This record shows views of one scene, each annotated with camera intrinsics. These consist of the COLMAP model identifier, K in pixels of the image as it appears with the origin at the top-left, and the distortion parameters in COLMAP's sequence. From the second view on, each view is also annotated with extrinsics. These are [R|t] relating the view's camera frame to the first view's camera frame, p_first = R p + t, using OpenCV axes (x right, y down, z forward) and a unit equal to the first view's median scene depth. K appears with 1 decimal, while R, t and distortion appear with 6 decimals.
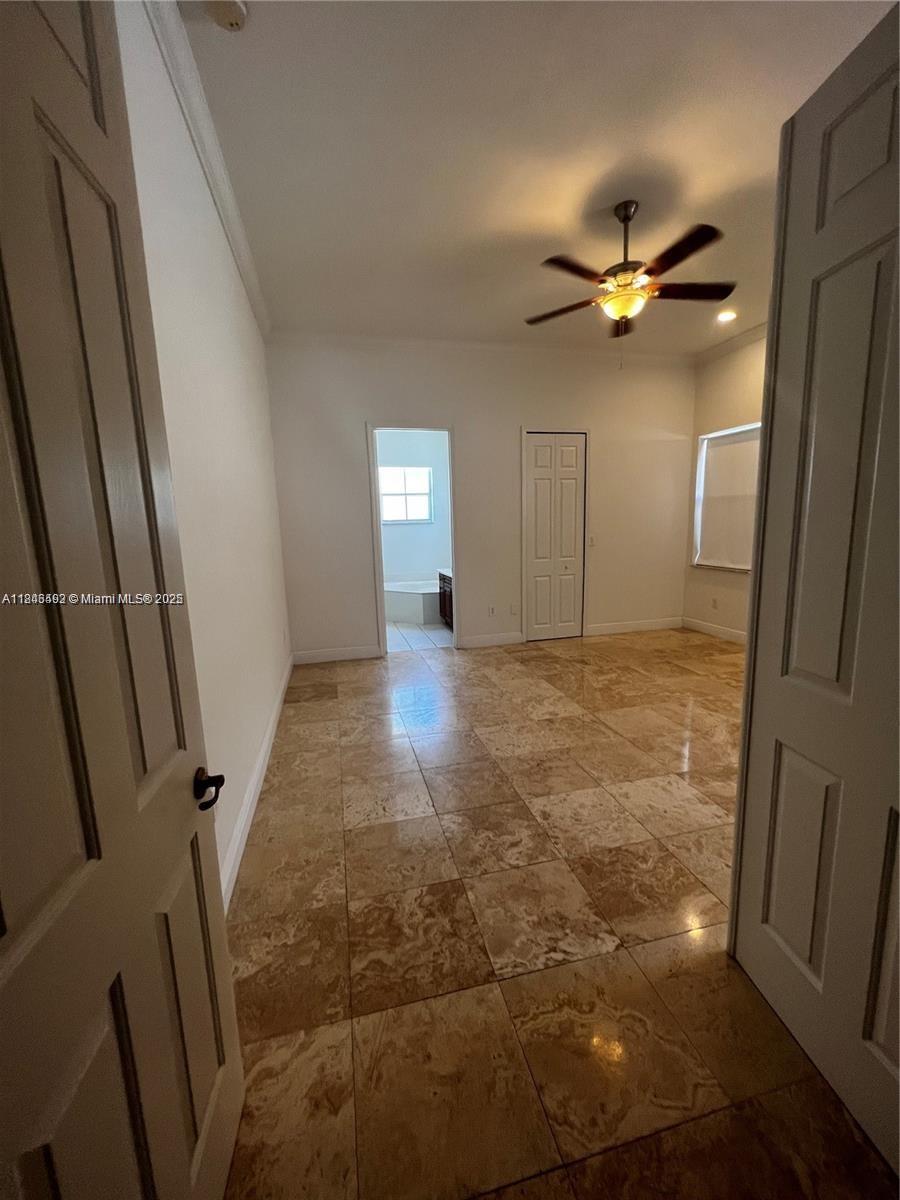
lens RADIAL K [[479.8, 0, 448.7], [0, 479.8, 598.9], [0, 0, 1]] dist [-0.001376, 0.000415]
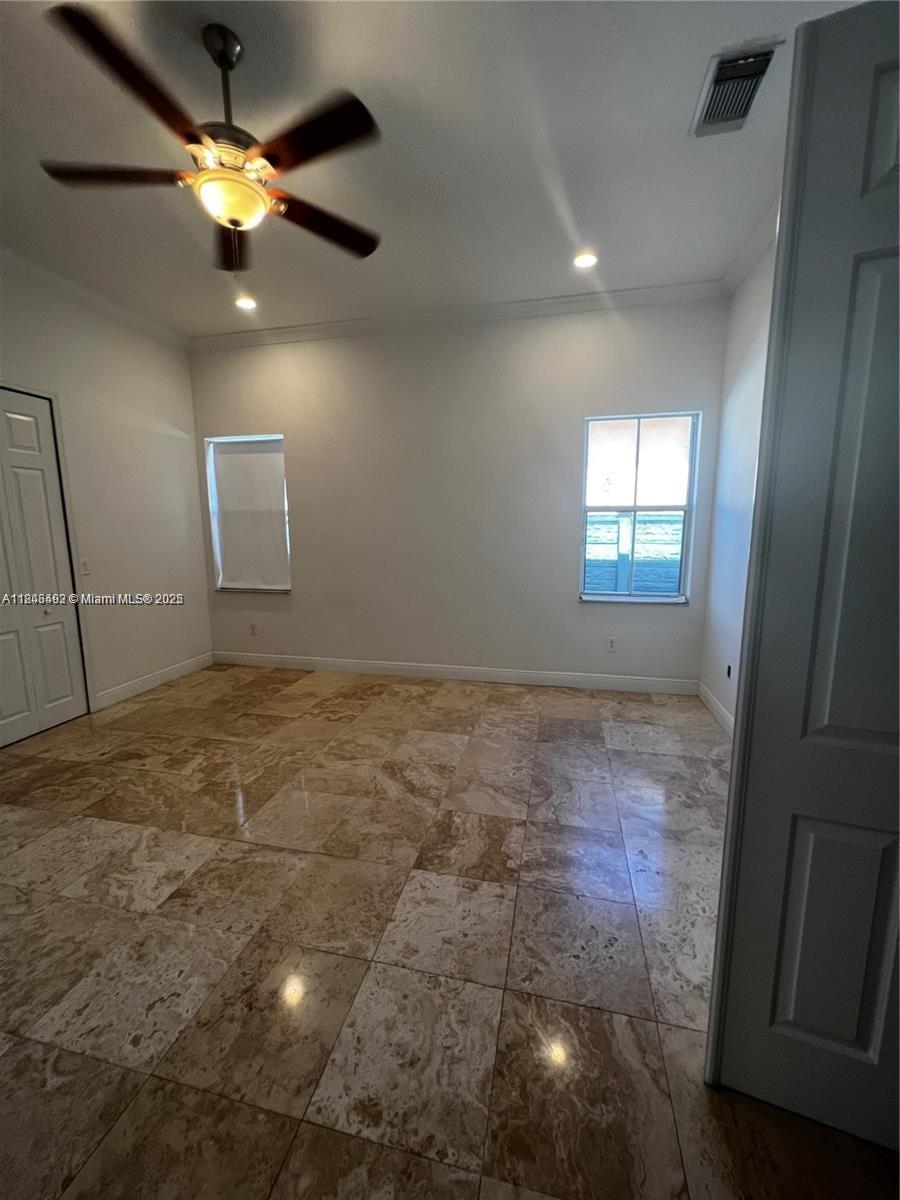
lens RADIAL K [[479.8, 0, 450.9], [0, 479.8, 600.8], [0, 0, 1]] dist [-0.001376, 0.000415]
pose [[0.449081, -0.112207, 0.886418, -0.086818], [0.133888, 0.989333, 0.057404, -0.062598], [-0.883403, 0.092901, 0.459313, 0.349569]]
